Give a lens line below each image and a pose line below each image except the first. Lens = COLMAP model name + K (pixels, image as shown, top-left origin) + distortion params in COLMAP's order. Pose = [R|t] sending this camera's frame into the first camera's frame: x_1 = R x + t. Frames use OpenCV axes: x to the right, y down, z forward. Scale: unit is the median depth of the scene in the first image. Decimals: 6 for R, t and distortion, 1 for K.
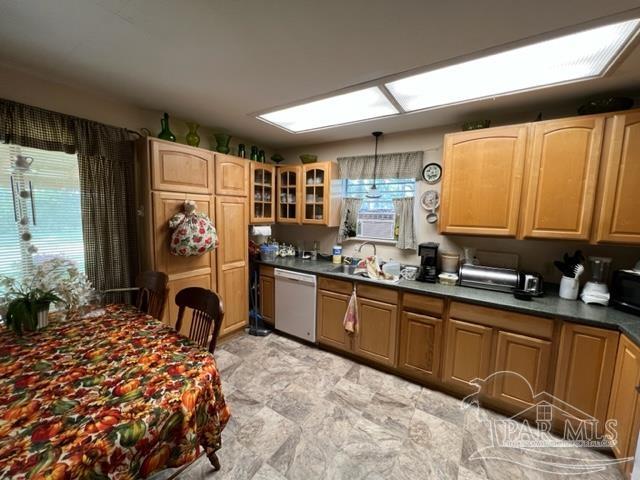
lens RADIAL K [[257.7, 0, 319.4], [0, 257.7, 239.3], [0, 0, 1]] dist [0.001230, -0.000158]
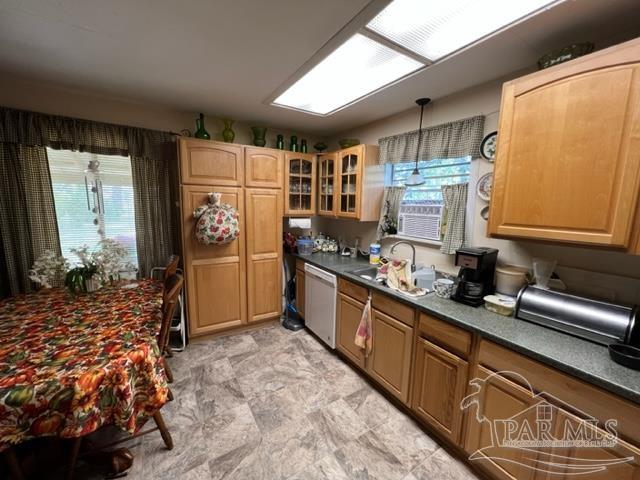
lens RADIAL K [[257.7, 0, 317.6], [0, 257.7, 239.1], [0, 0, 1]] dist [0.001230, -0.000158]
pose [[0.905864, 0.058322, -0.419535, 0.360976], [-0.046986, 0.998198, 0.037313, -0.018327], [0.420955, -0.014088, 0.906972, 0.209502]]
